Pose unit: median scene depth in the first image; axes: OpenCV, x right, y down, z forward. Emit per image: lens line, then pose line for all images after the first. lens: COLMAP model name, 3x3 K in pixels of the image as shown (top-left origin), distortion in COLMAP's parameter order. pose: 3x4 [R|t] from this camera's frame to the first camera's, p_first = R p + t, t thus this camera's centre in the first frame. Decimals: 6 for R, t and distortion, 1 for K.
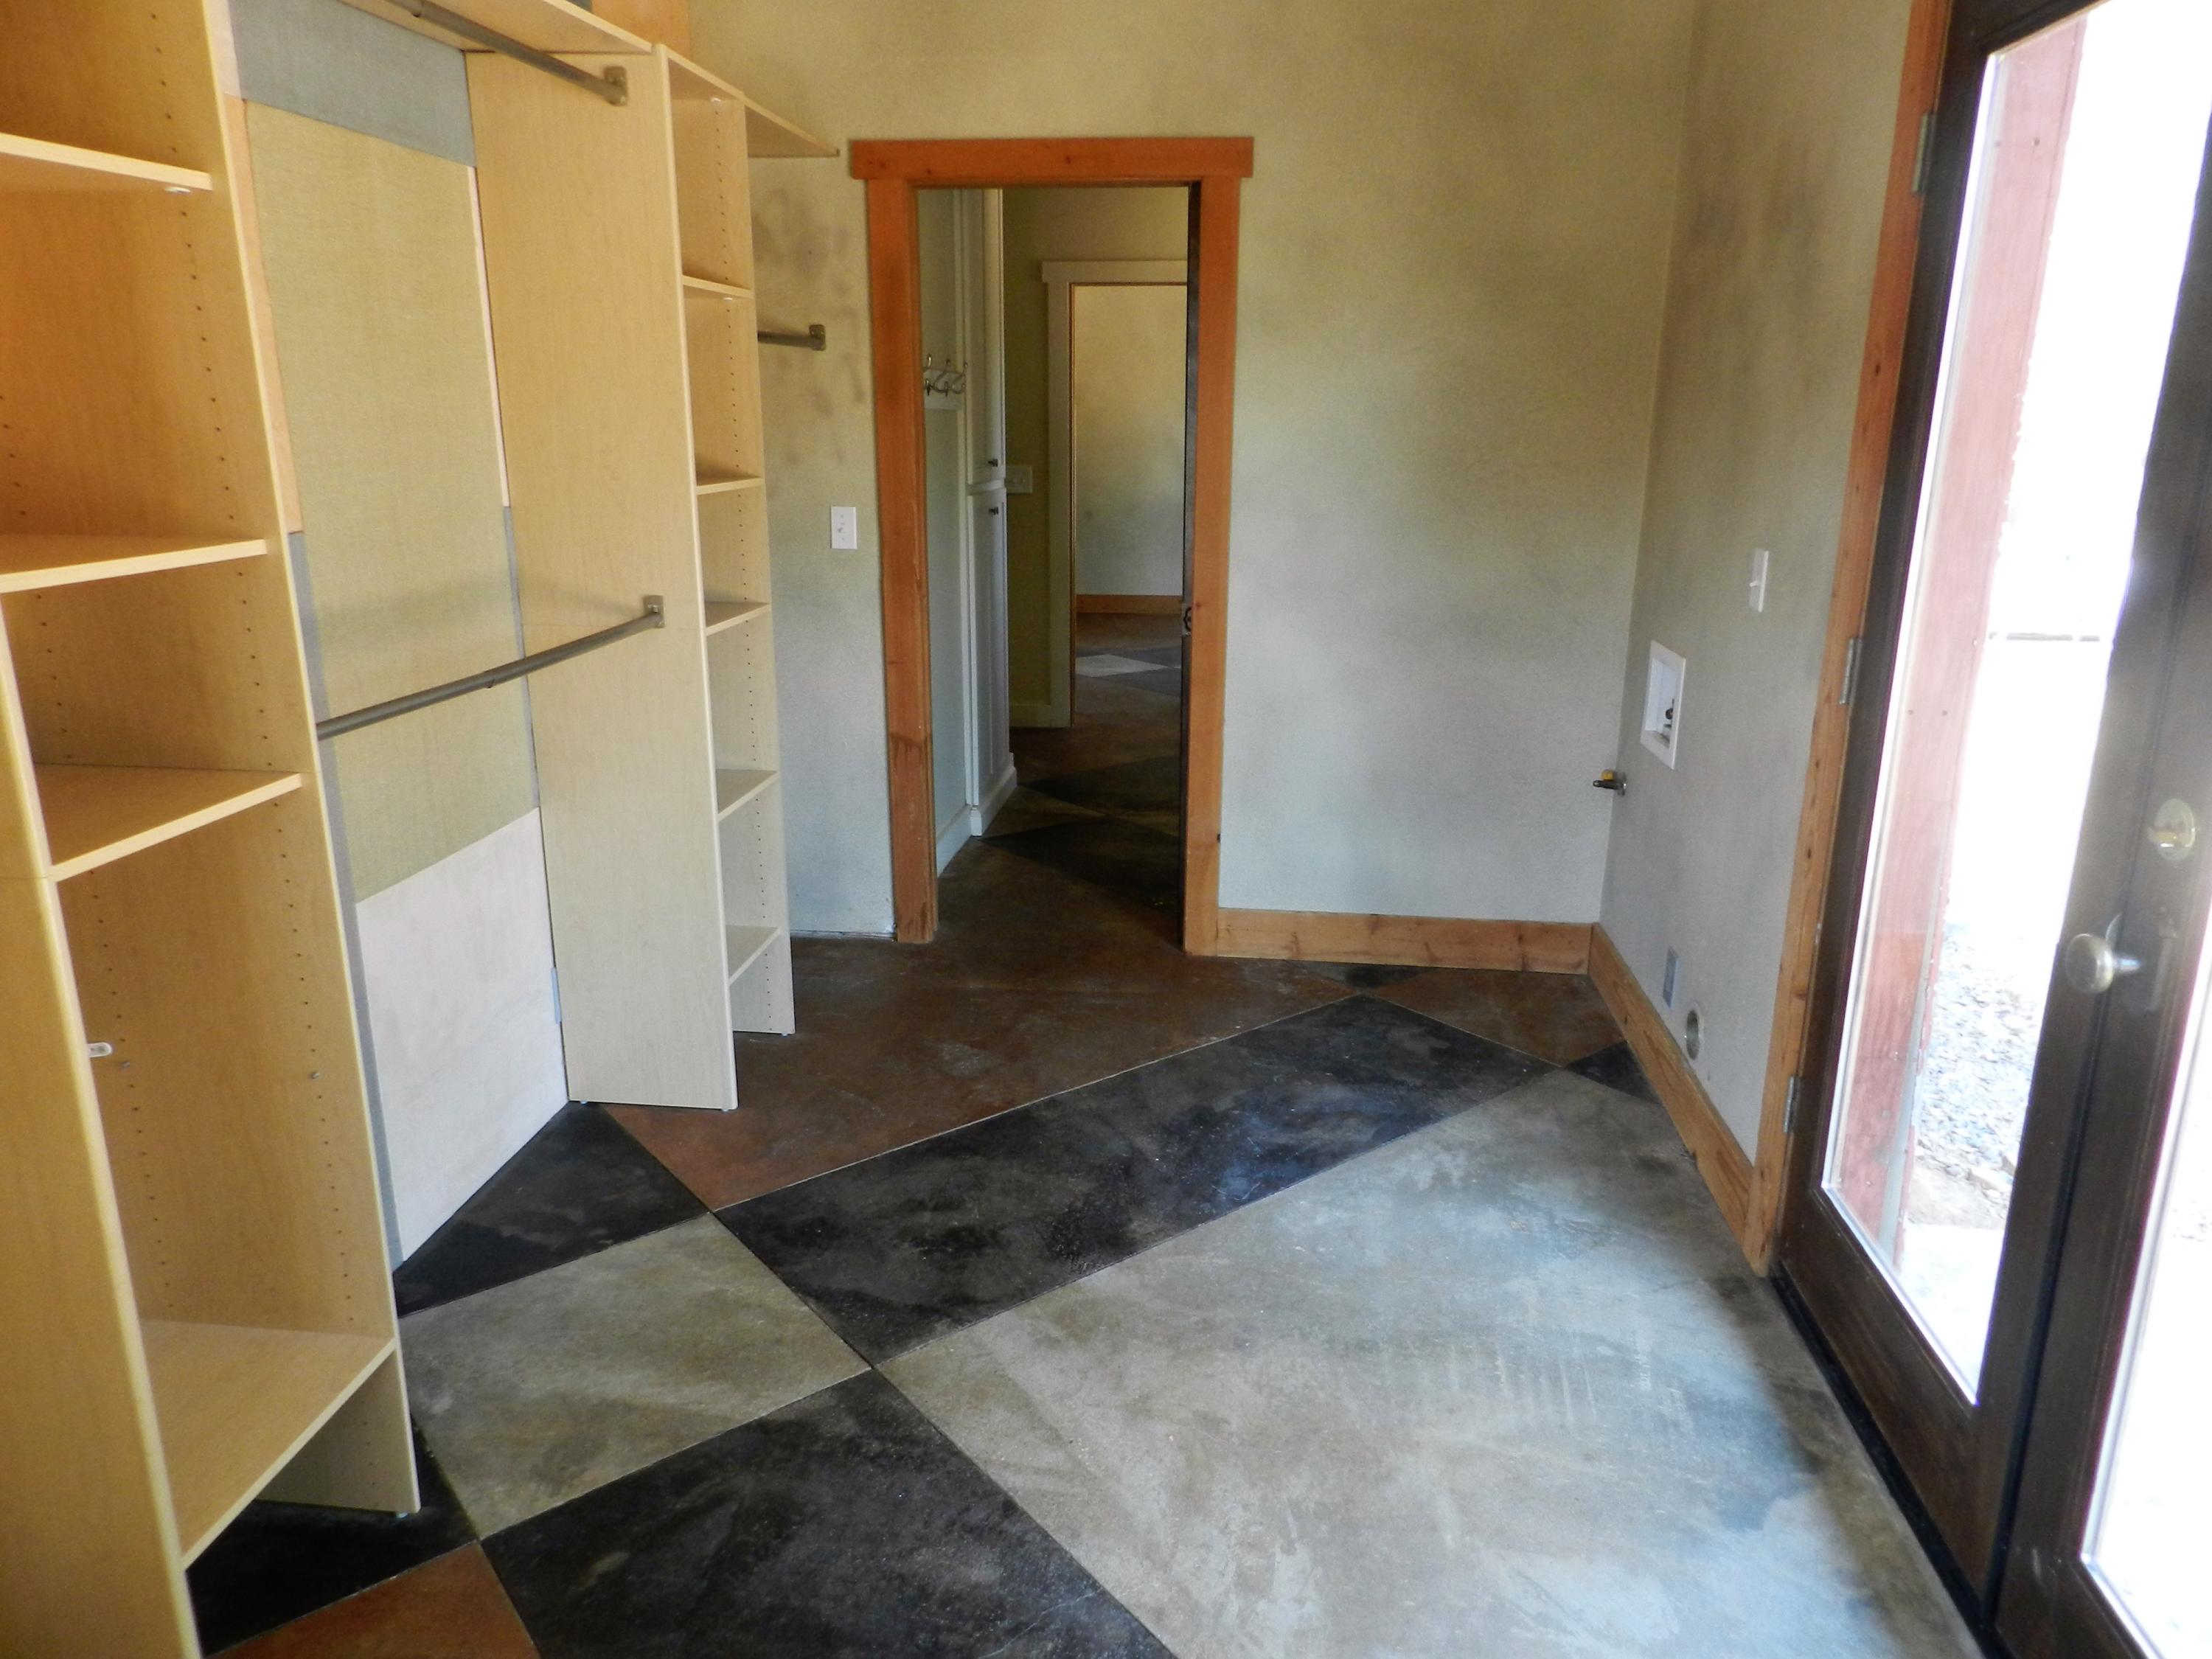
lens RADIAL K [[1505.8, 0, 1105.1], [0, 1505.8, 832.5], [0, 0, 1]] dist [0.027857, -0.015205]
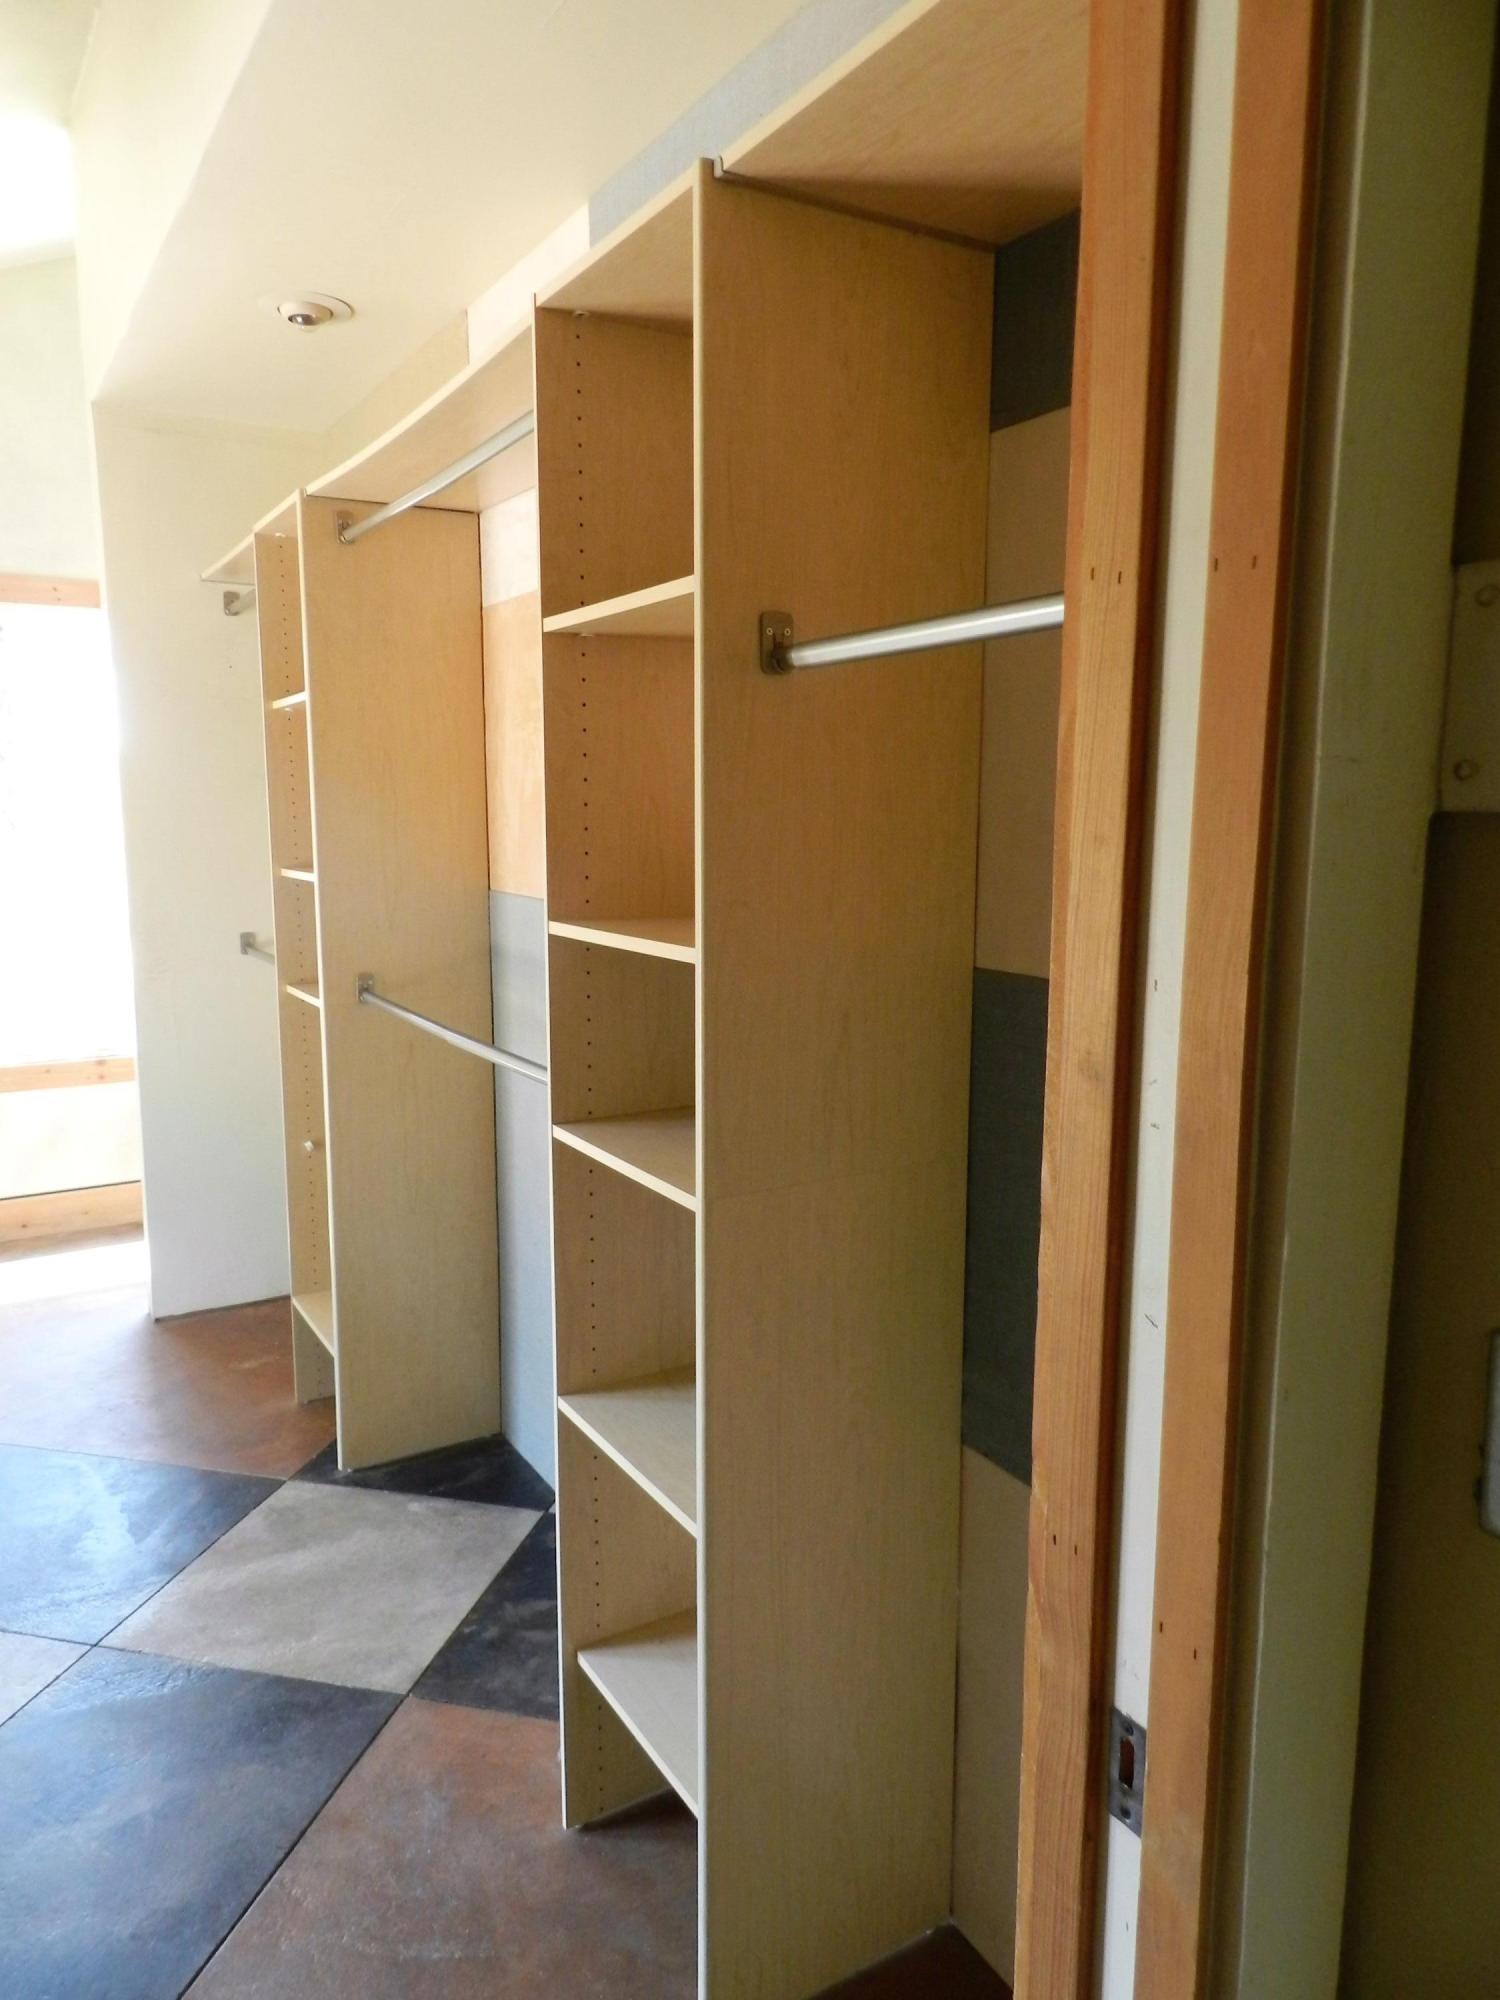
lens RADIAL K [[1361.4, 0, 760.5], [0, 1361.4, 1010.8], [0, 0, 1]] dist [0.027857, -0.015205]
pose [[-0.787960, 0.070221, -0.611709, 0.055827], [-0.190351, 0.917027, 0.350467, -0.549102], [0.585564, 0.392594, -0.709215, 1.880817]]
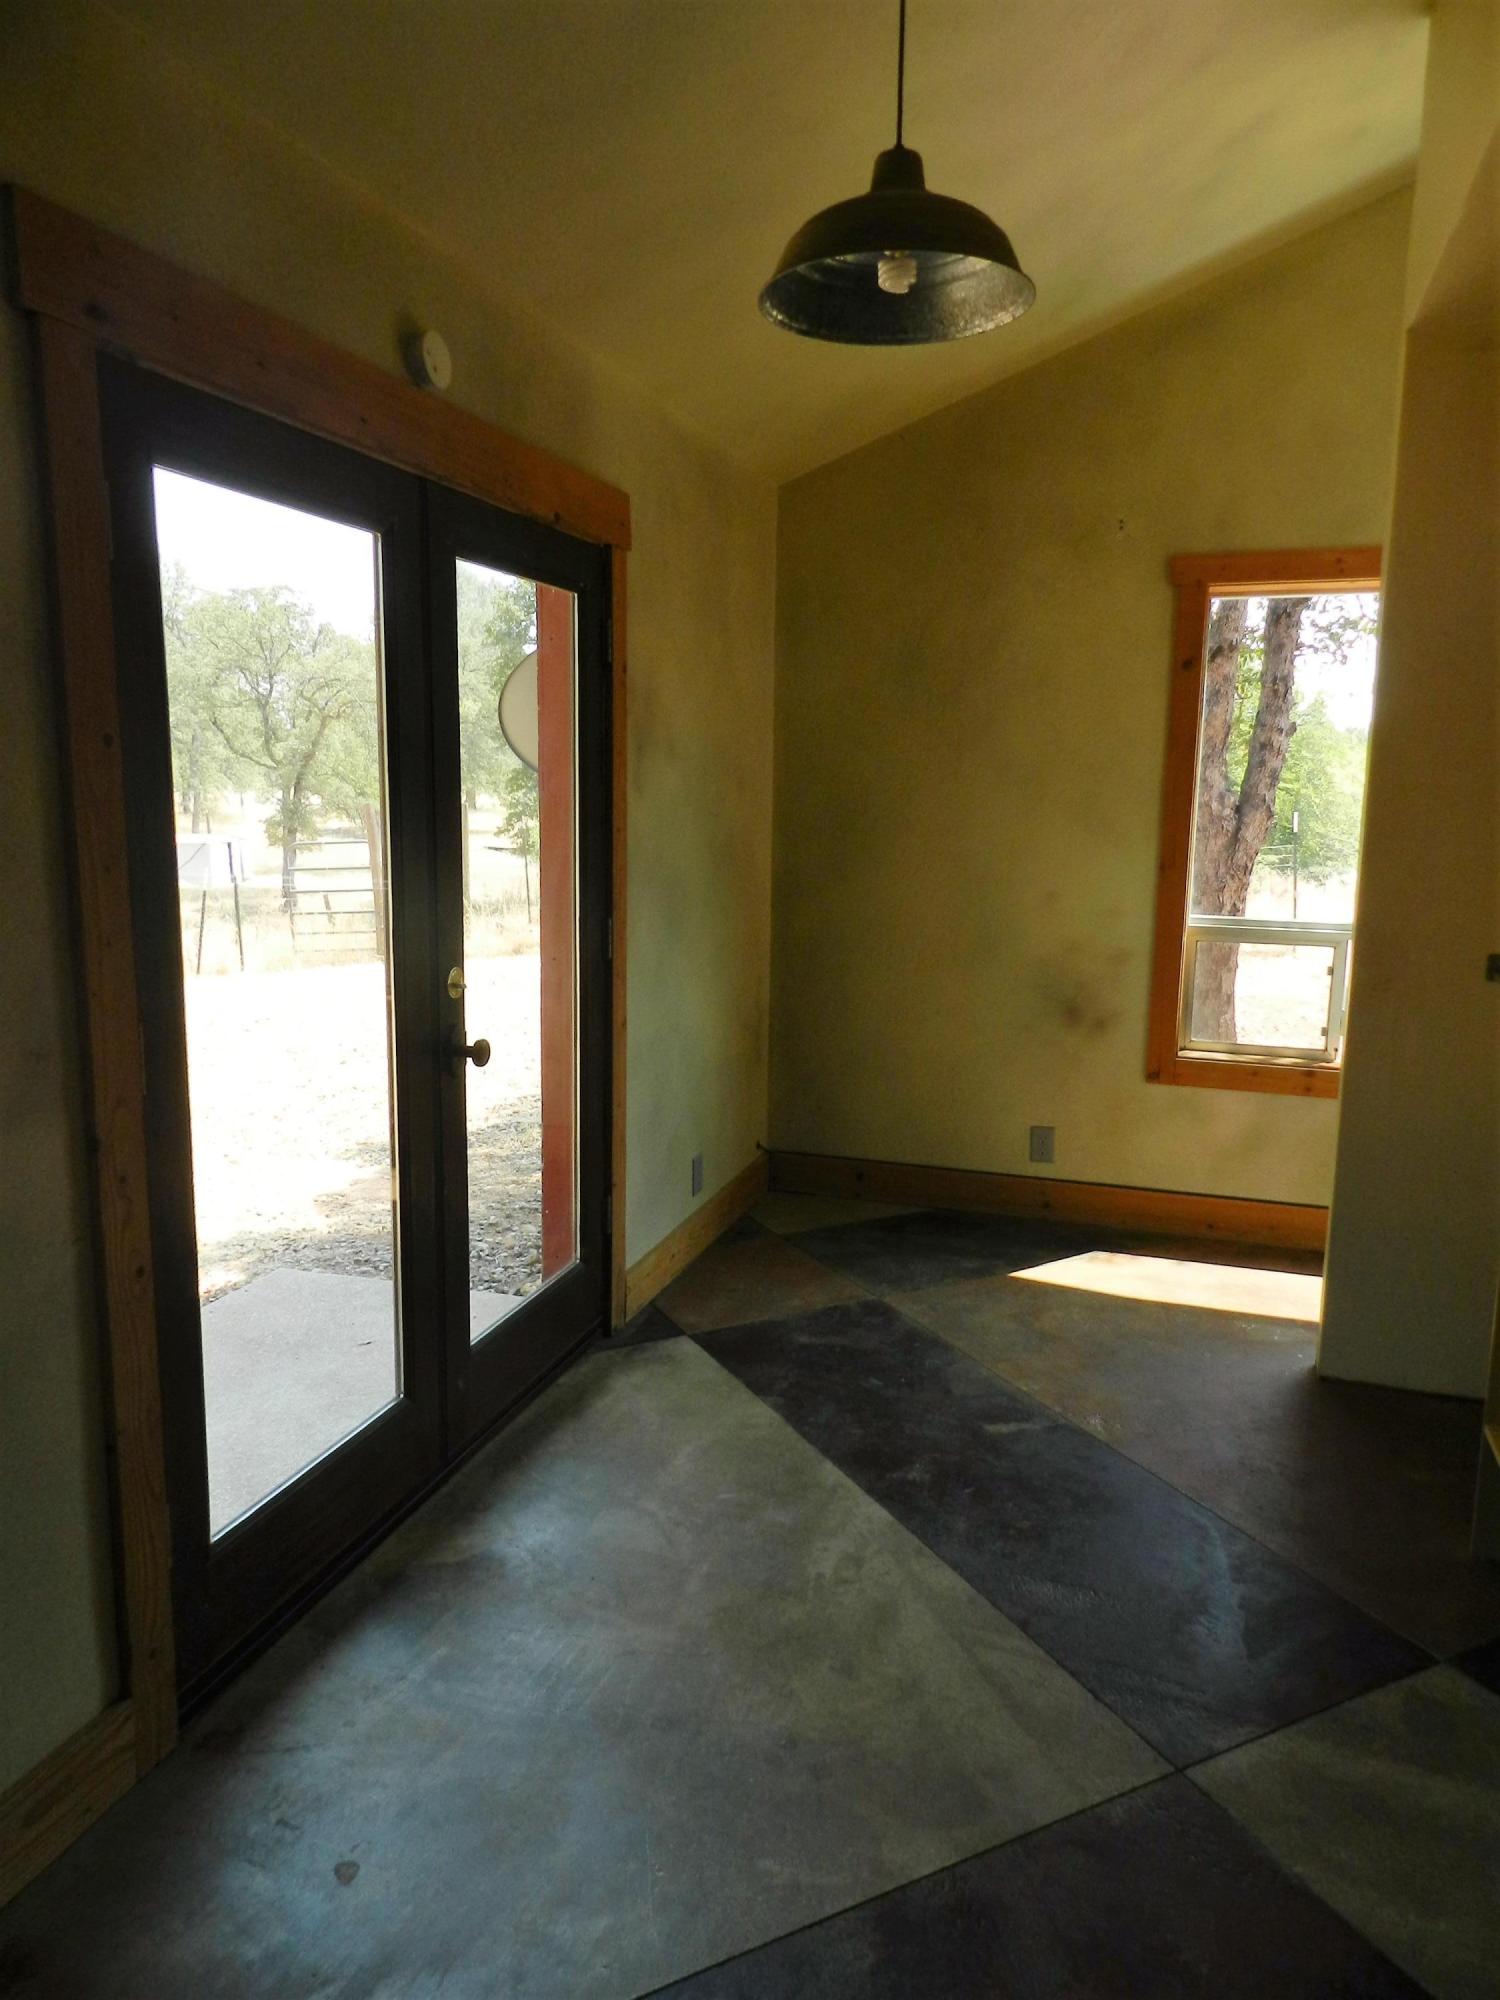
lens RADIAL K [[1361.4, 0, 753.3], [0, 1361.4, 1009.9], [0, 0, 1]] dist [0.027857, -0.015205]
pose [[-0.978959, -0.058141, 0.195598, -0.032260], [0.032185, 0.902556, 0.429369, -0.481180], [-0.201502, 0.426630, -0.881694, 1.648118]]
